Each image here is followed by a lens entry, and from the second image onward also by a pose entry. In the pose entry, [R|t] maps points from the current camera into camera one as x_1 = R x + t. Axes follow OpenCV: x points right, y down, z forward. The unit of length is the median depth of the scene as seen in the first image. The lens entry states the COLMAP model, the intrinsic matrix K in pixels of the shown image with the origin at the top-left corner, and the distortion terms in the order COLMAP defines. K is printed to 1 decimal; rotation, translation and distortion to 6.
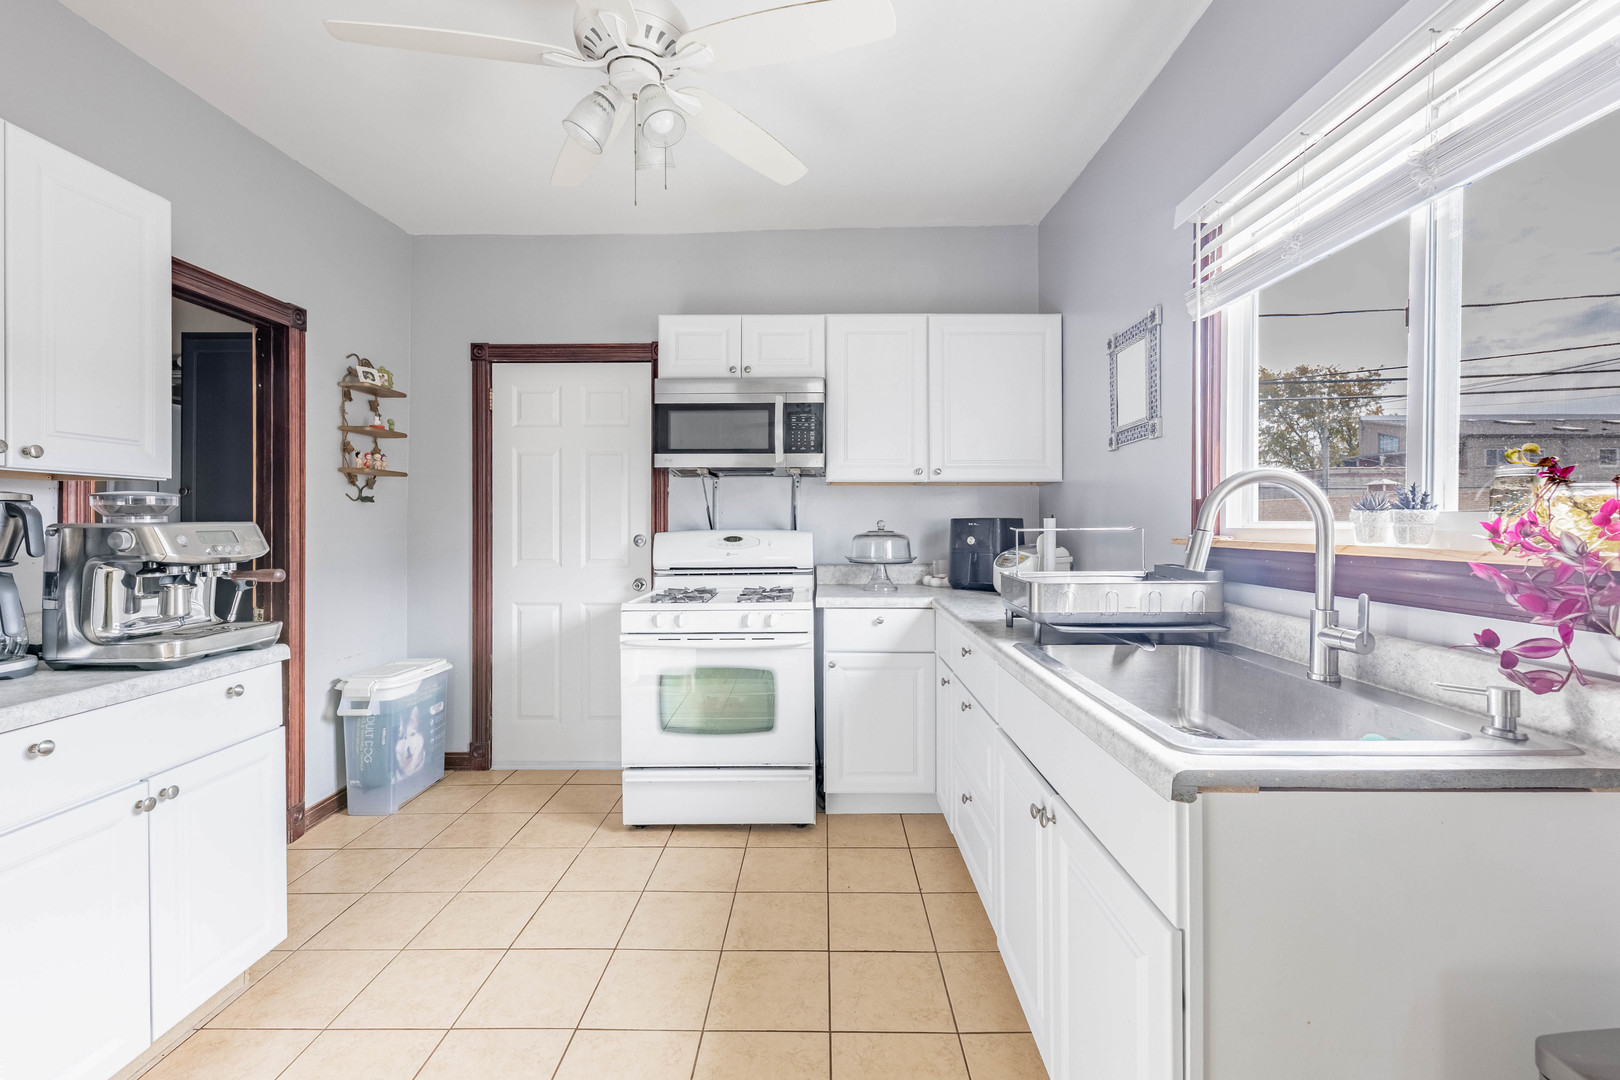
lens RADIAL K [[720.5, 0, 816.3], [0, 720.5, 524.0], [0, 0, 1]] dist [0.000390, 0.000001]
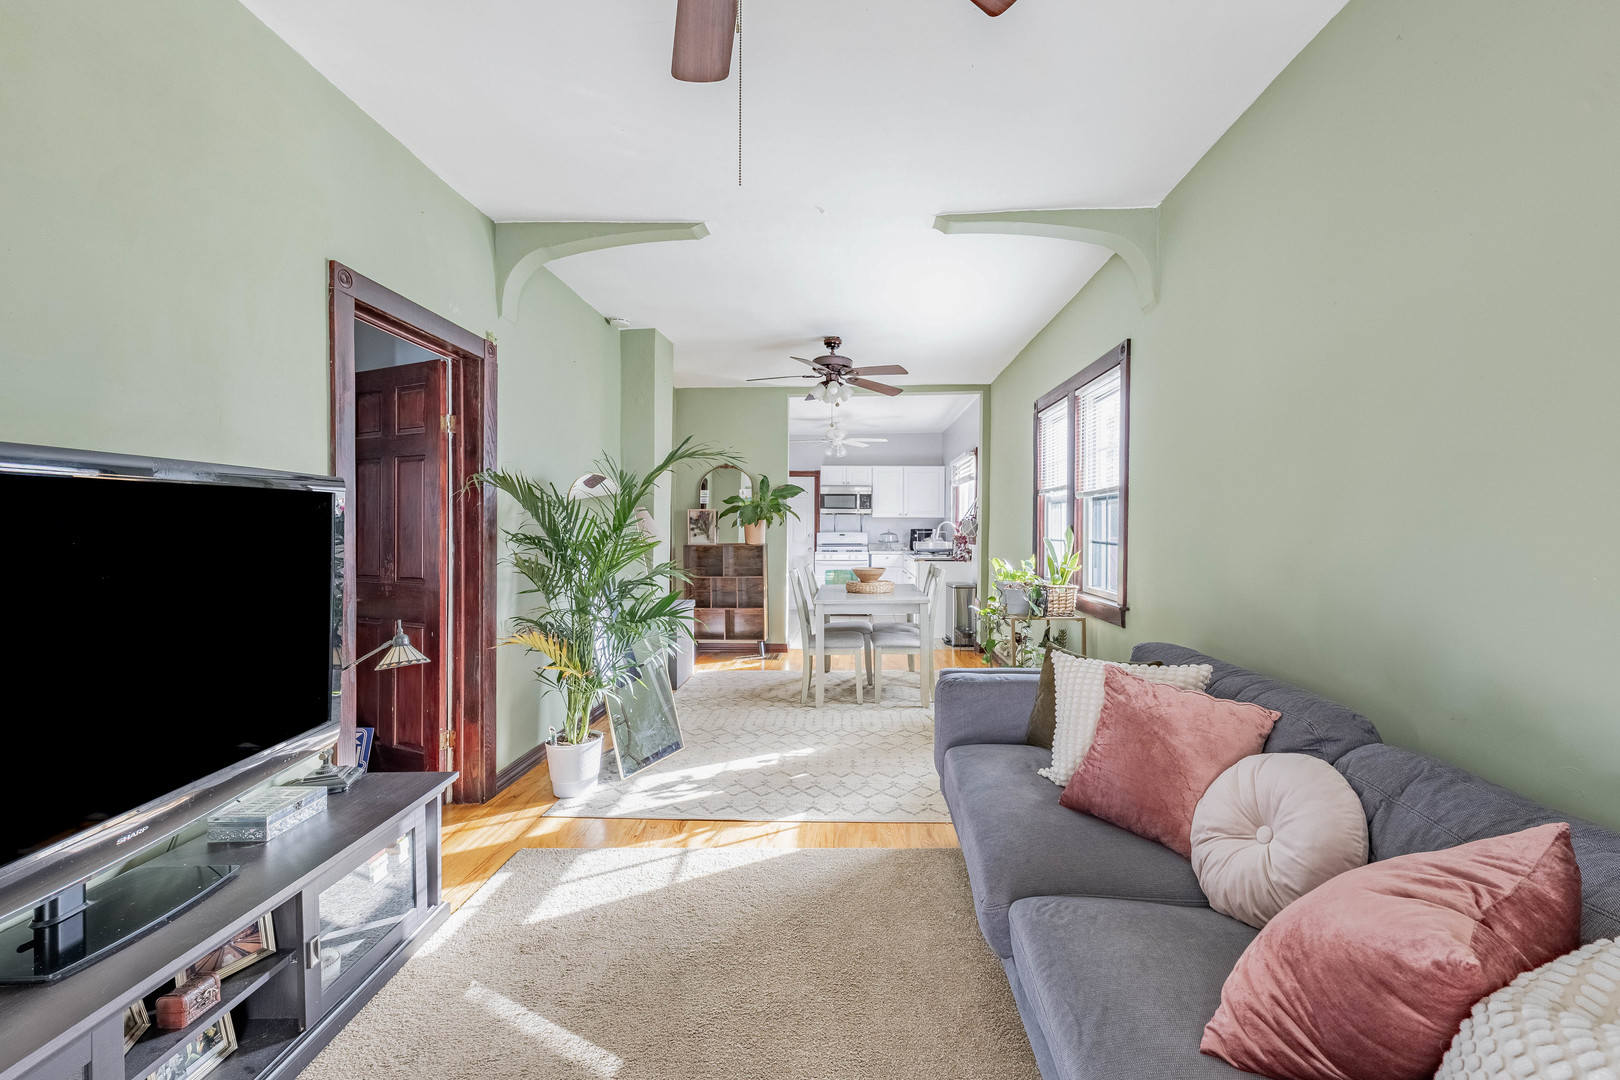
lens RADIAL K [[683.4, 0, 784.0], [0, 683.4, 527.4], [0, 0, 1]] dist [0.001734, 0.000087]
pose [[0.995550, 0.005654, -0.094063, -0.093264], [-0.006035, 0.999975, -0.003774, 0.000981], [0.094039, 0.004325, 0.995559, -2.142602]]
